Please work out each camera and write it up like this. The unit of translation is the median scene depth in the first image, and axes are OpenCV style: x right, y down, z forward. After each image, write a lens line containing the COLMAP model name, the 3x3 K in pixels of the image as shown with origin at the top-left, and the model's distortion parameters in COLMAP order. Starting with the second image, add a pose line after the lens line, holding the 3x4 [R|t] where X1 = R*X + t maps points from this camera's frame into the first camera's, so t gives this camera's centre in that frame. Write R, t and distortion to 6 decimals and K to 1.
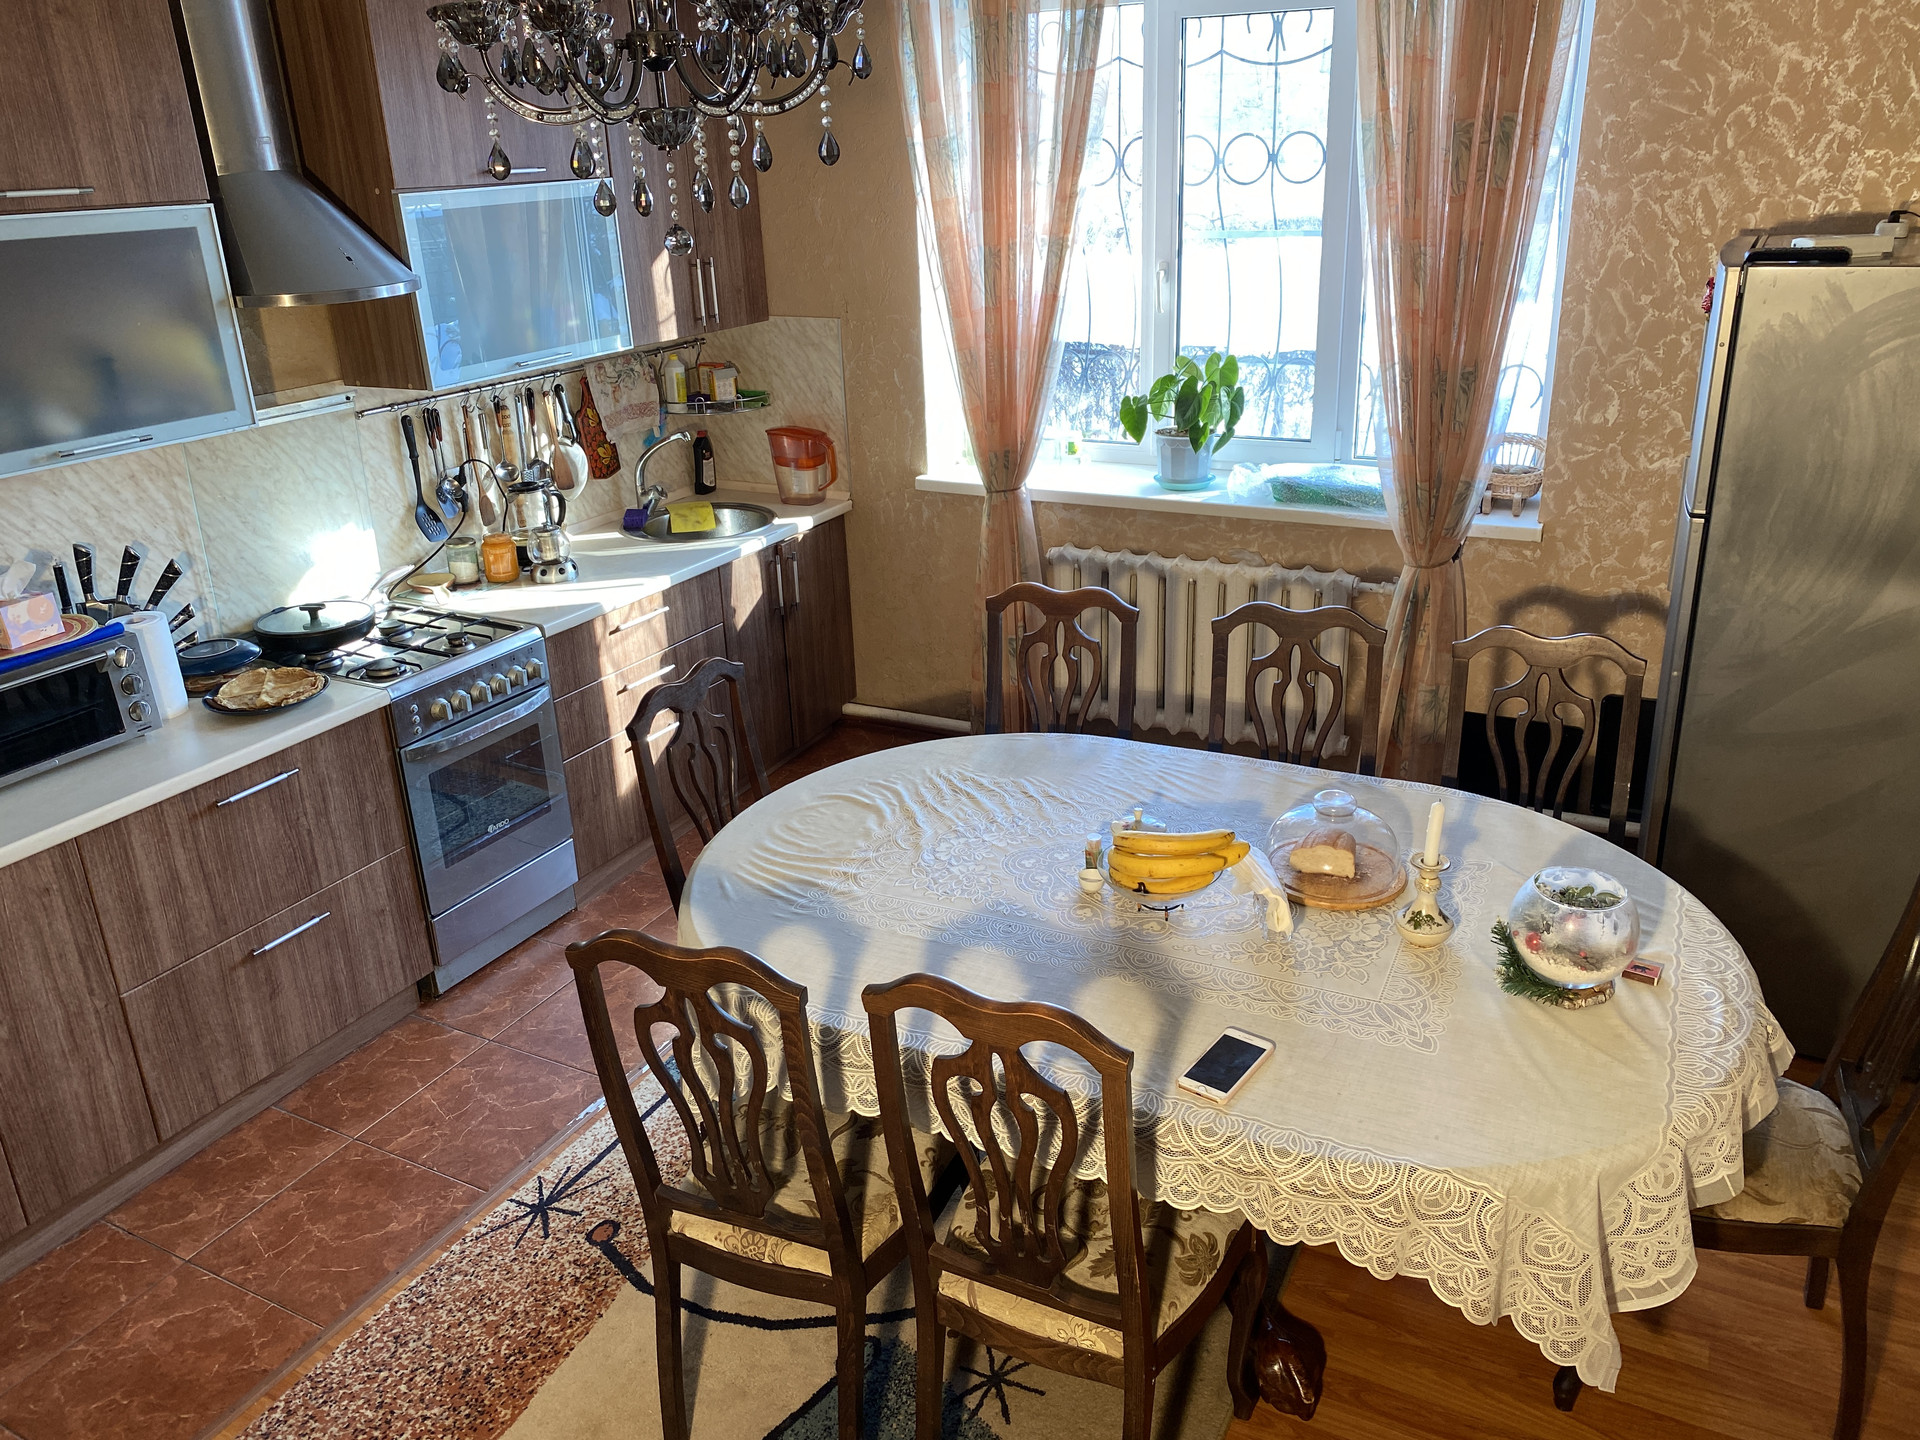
lens RADIAL K [[1452.2, 0, 967.1], [0, 1452.2, 705.2], [0, 0, 1]] dist [0.024446, -0.027186]
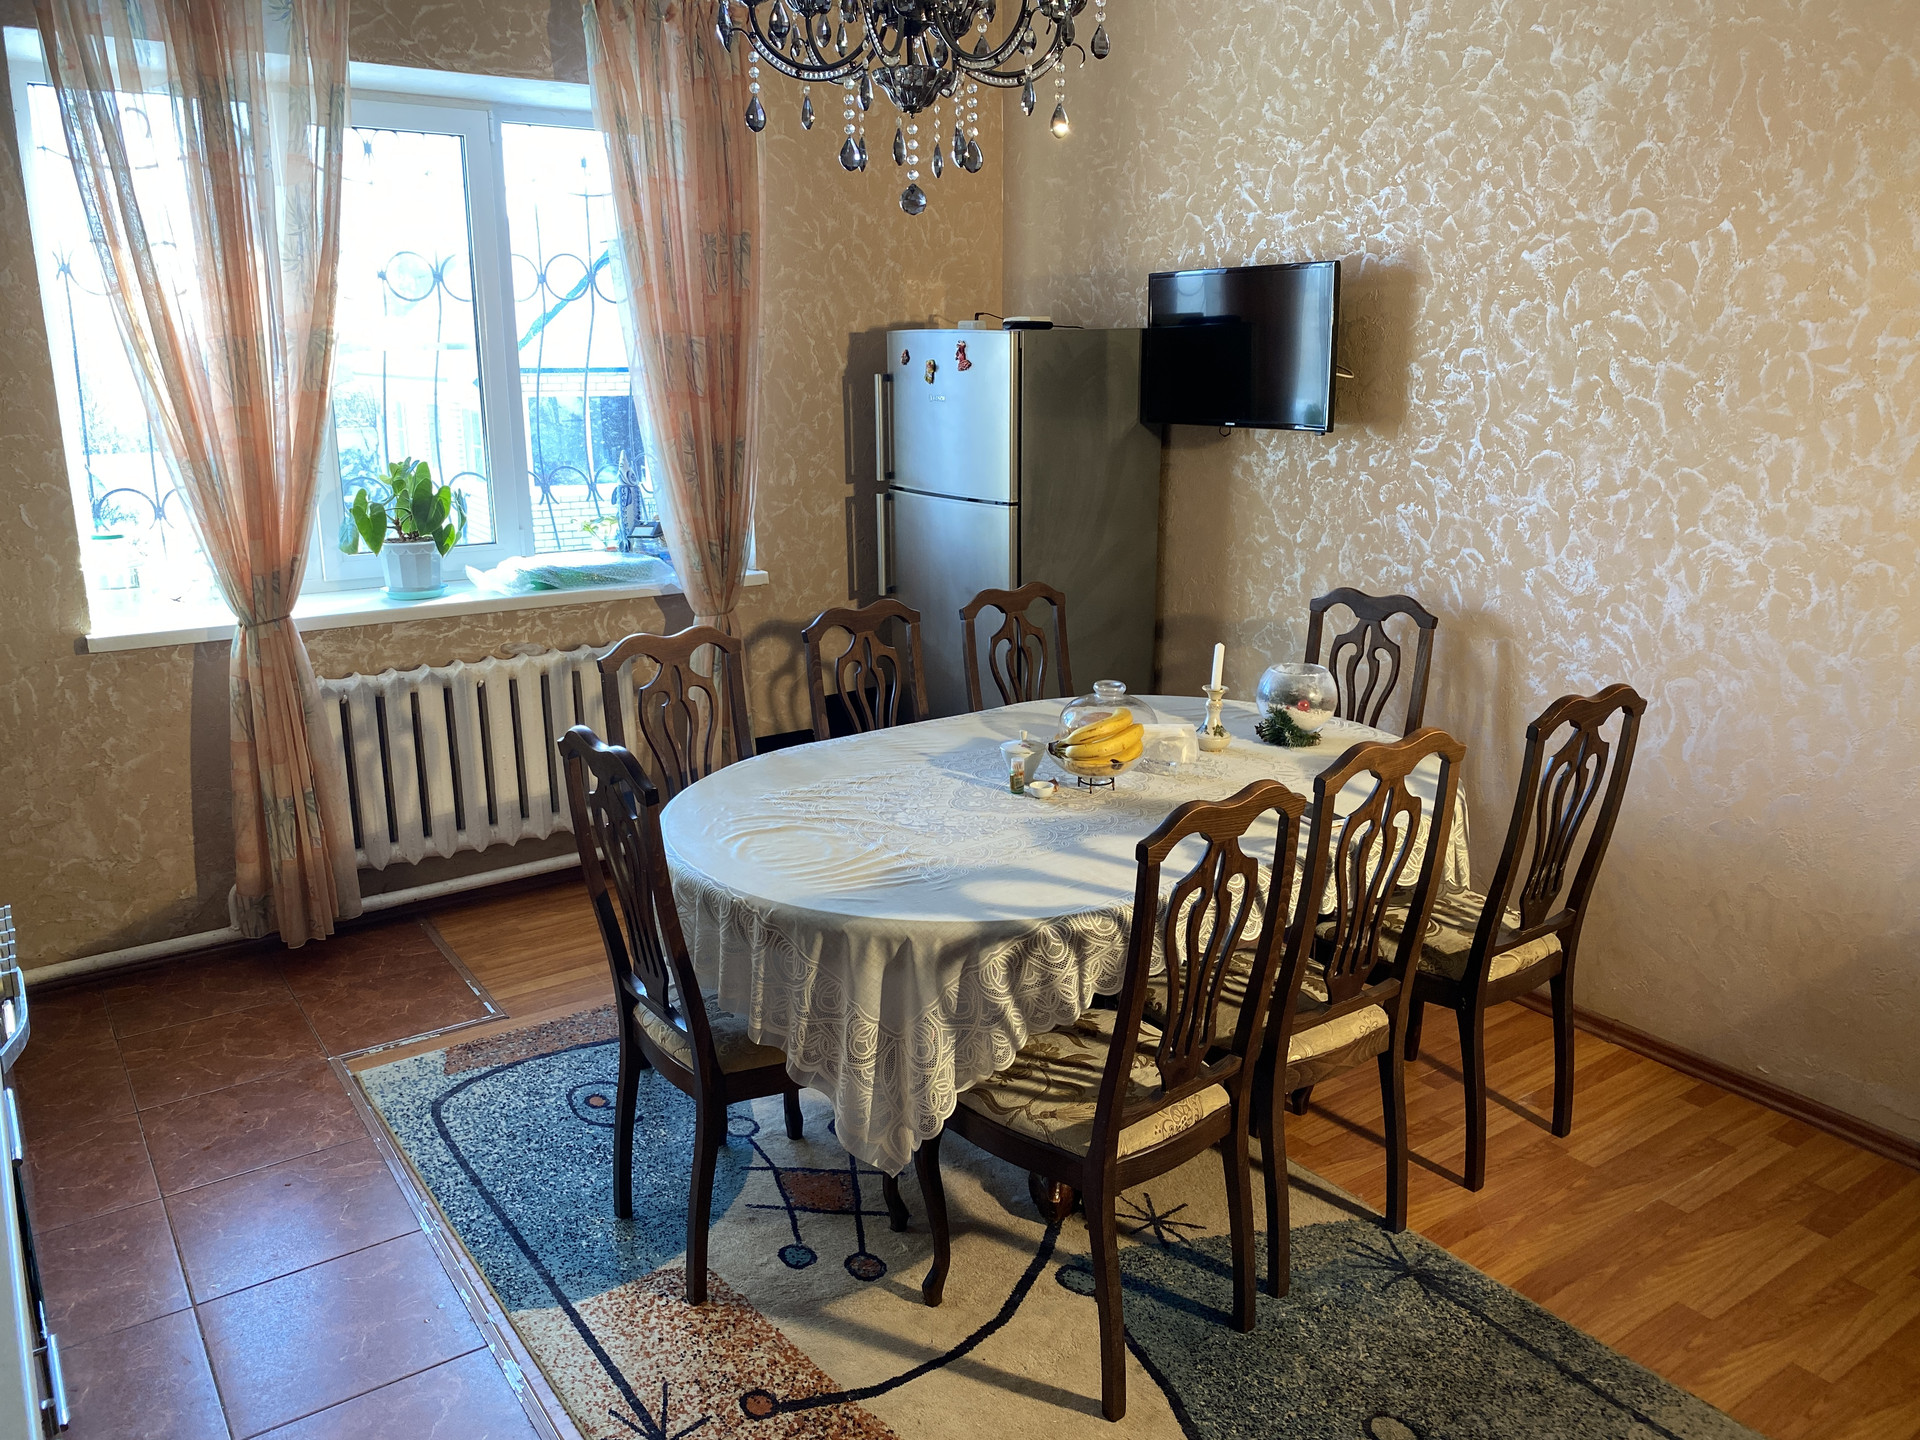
lens RADIAL K [[1452.2, 0, 953.1], [0, 1452.2, 716.6], [0, 0, 1]] dist [0.024446, -0.027186]
pose [[0.470903, -0.183981, 0.862787, -0.616873], [0.312737, 0.949309, 0.031741, 0.003468], [-0.824891, 0.254878, 0.504571, 0.295473]]
